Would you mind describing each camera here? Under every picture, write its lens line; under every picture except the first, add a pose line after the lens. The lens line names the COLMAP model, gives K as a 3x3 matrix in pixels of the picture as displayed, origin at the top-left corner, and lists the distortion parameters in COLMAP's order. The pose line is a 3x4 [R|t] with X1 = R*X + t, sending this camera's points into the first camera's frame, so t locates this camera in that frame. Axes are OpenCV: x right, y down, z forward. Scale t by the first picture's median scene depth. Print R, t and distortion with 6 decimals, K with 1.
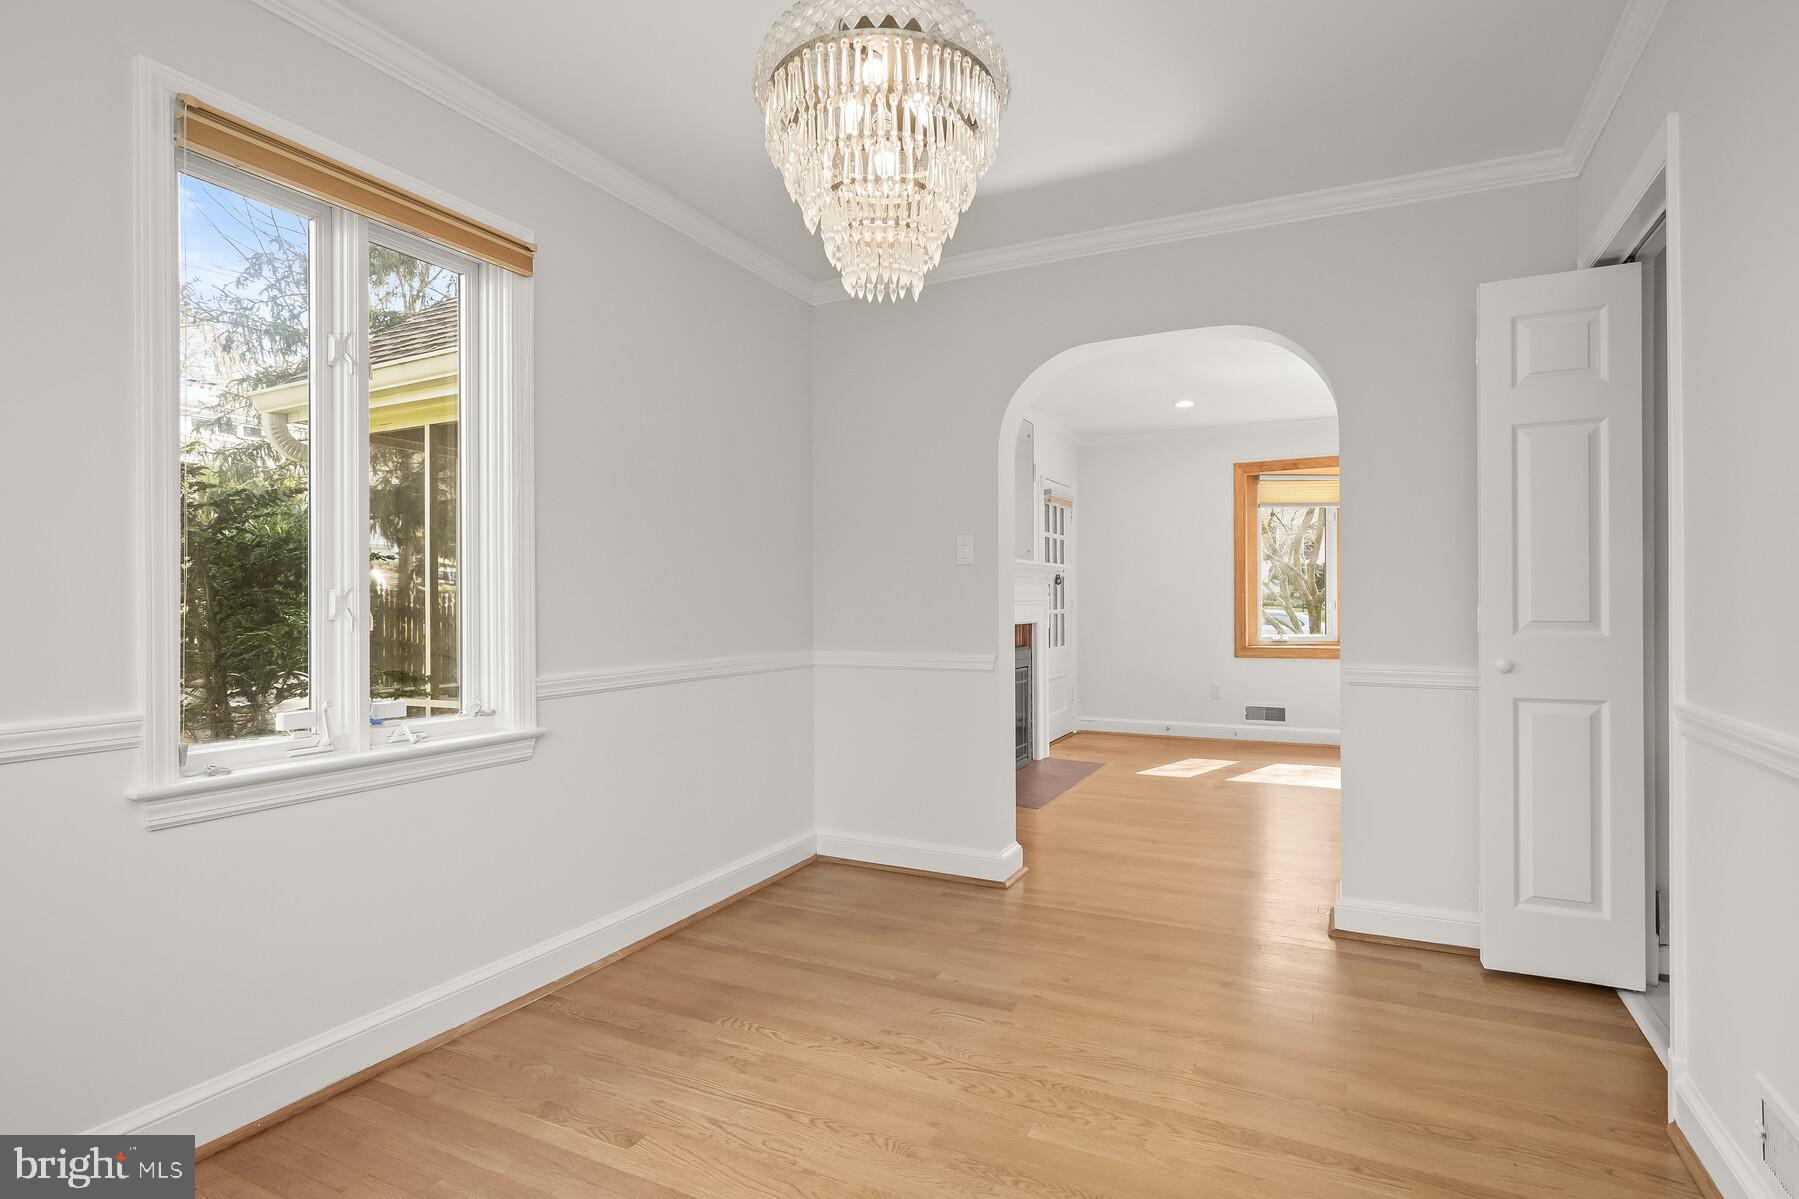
lens RADIAL K [[898.2, 0, 901.4], [0, 898.2, 607.1], [0, 0, 1]] dist [-0.000017, 0.000458]
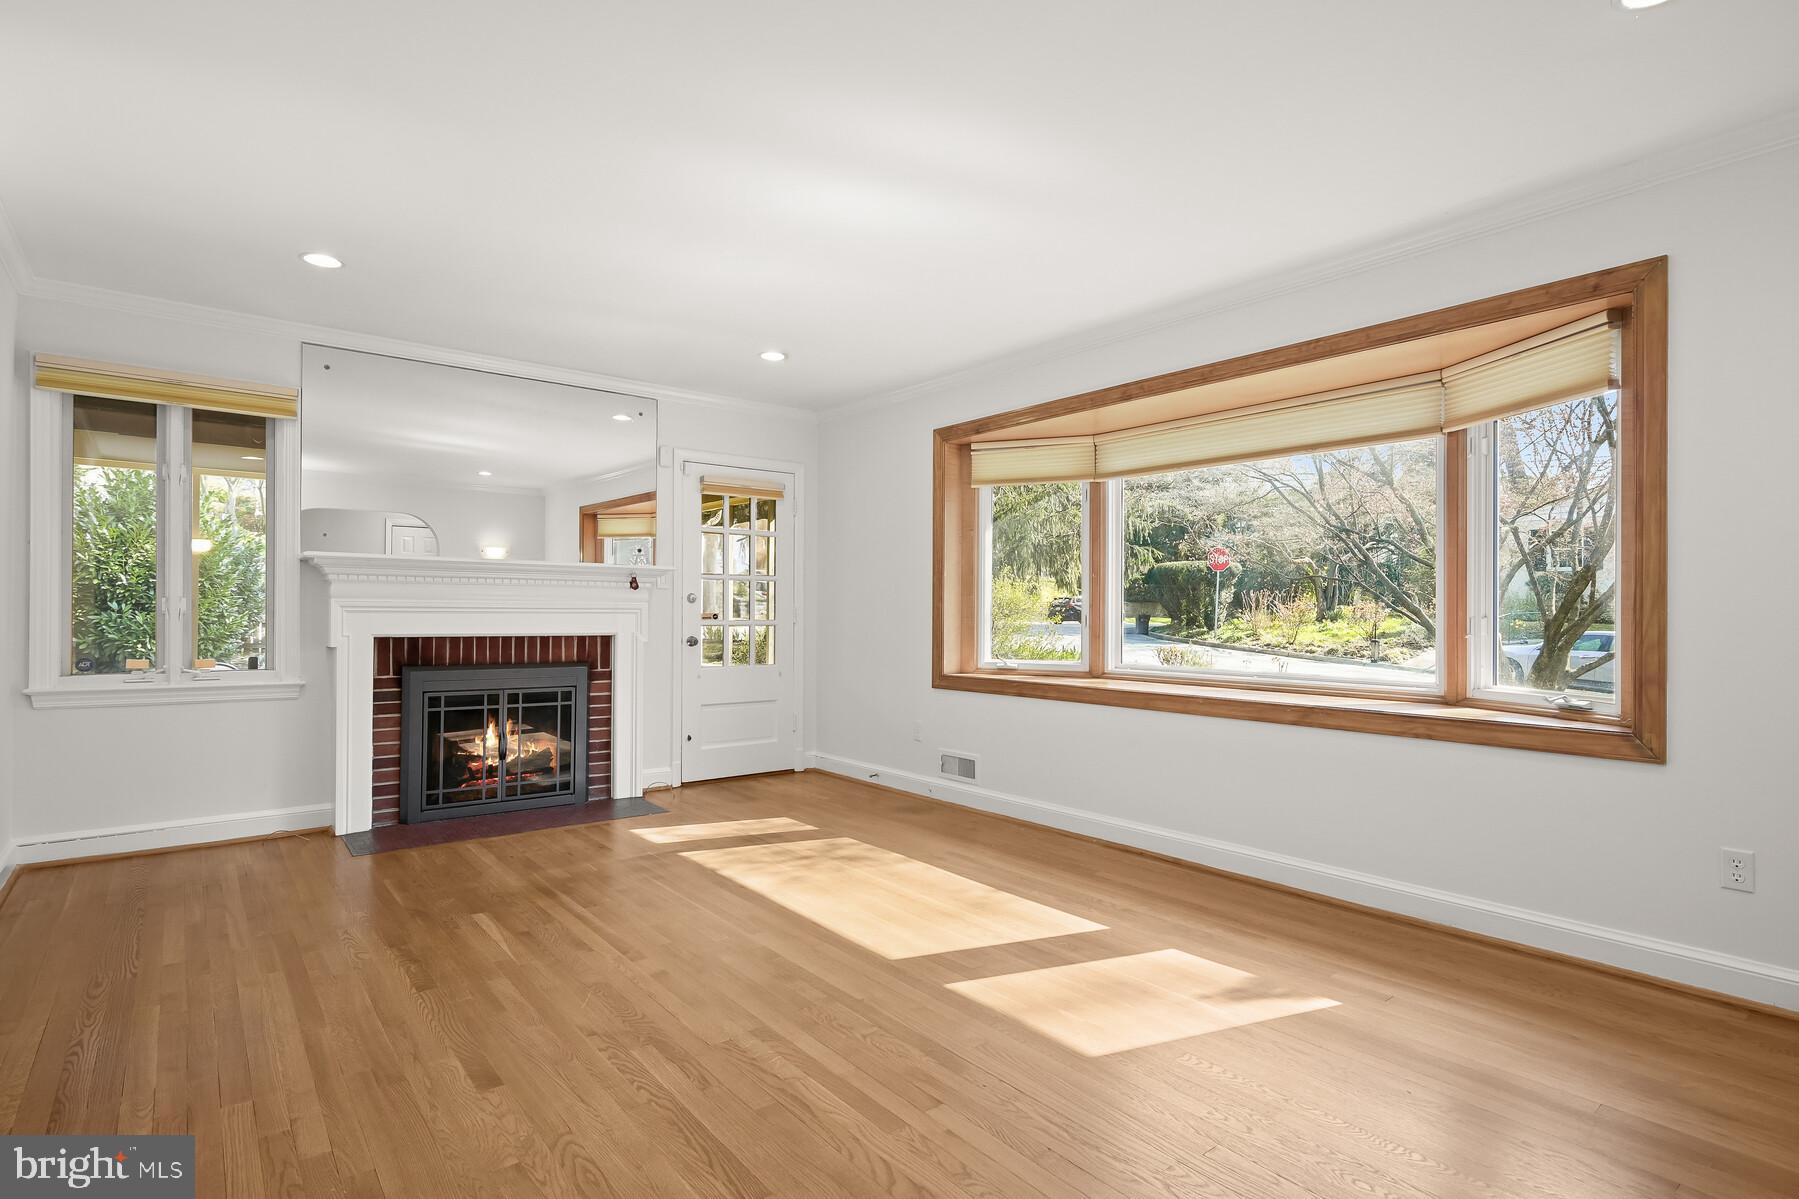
lens RADIAL K [[898.2, 0, 901.4], [0, 898.2, 607.1], [0, 0, 1]] dist [-0.000017, 0.000458]
pose [[0.912492, 0.003009, -0.409083, 0.653827], [-0.006258, 0.999959, -0.006605, -0.006406], [0.409046, 0.008587, 0.912473, 0.304285]]
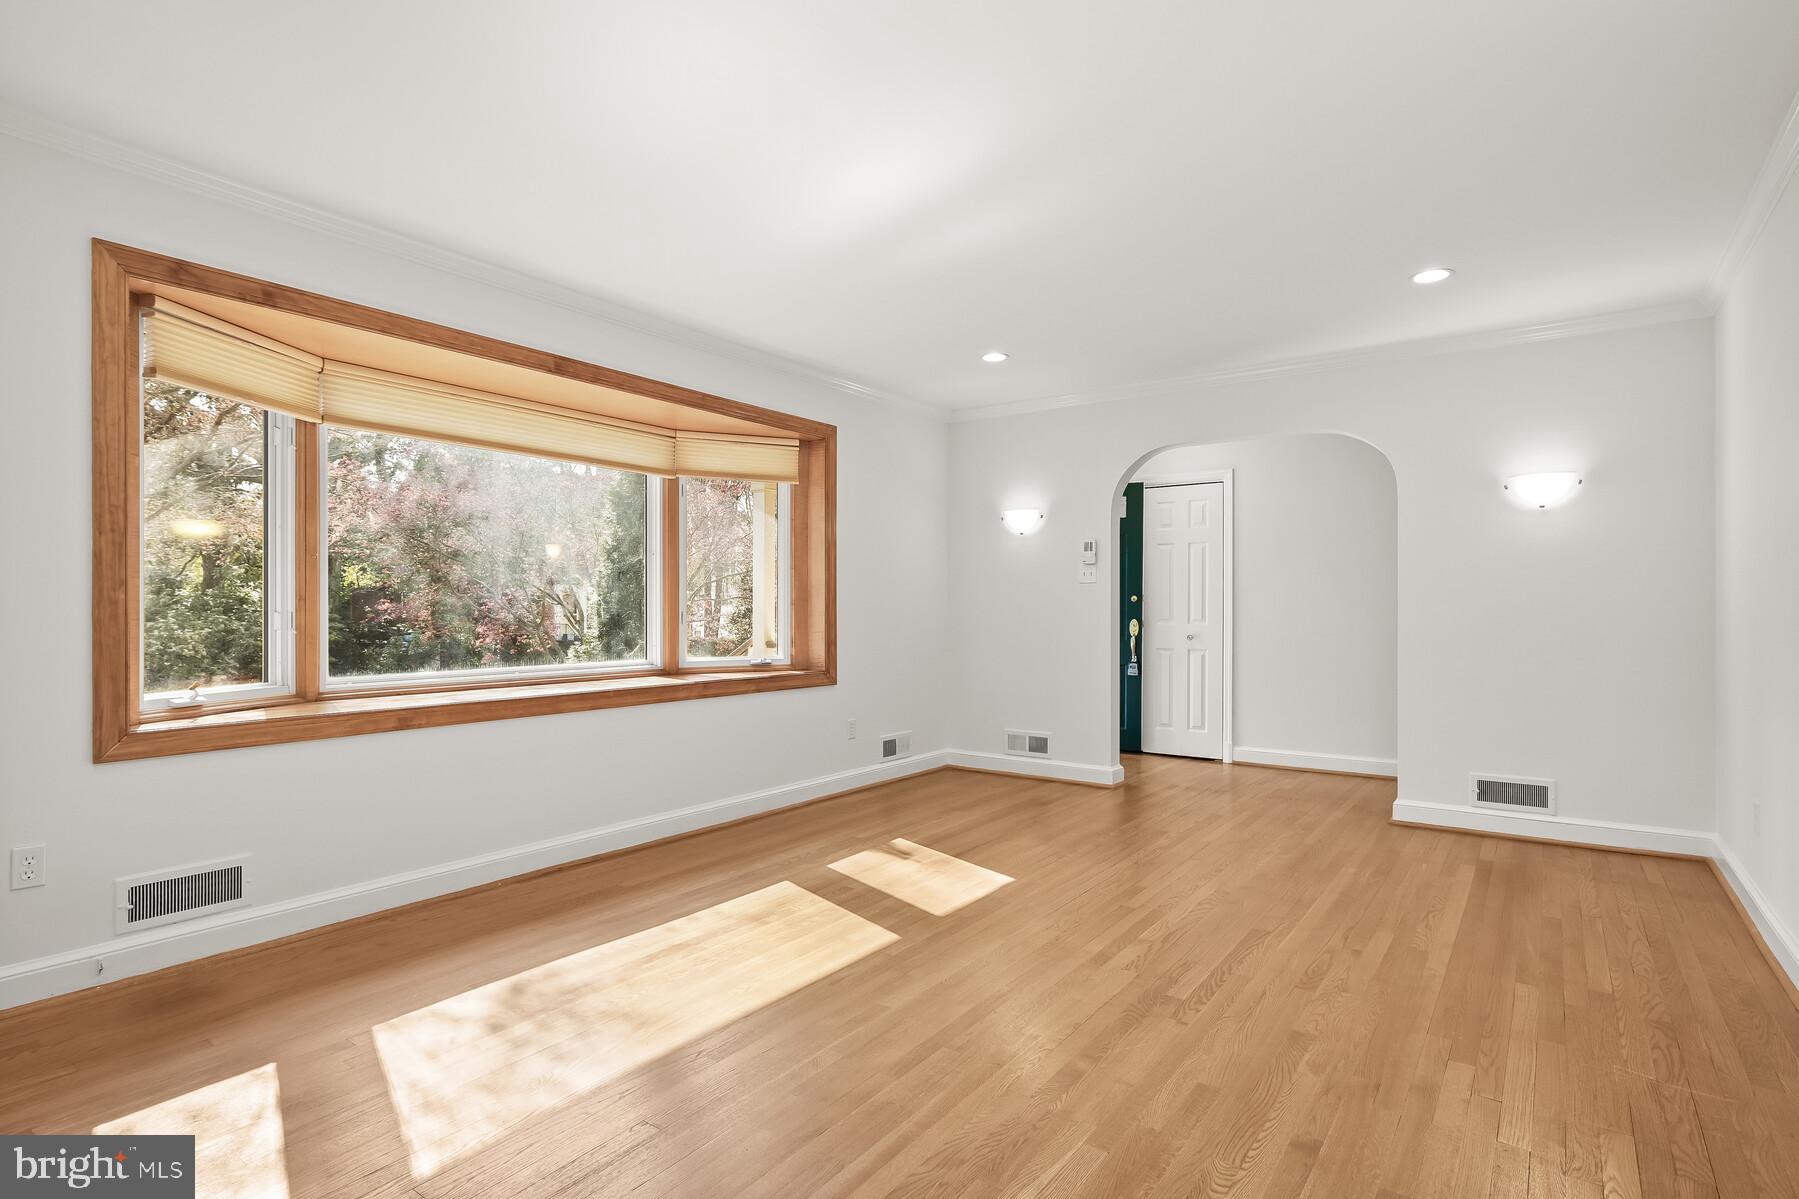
lens RADIAL K [[898.2, 0, 901.4], [0, 898.2, 607.1], [0, 0, 1]] dist [-0.000017, 0.000458]
pose [[0.158710, 0.002444, 0.987322, 0.059100], [0.001370, 0.999995, -0.002695, -0.006782], [-0.987324, 0.001780, 0.158706, 0.613188]]
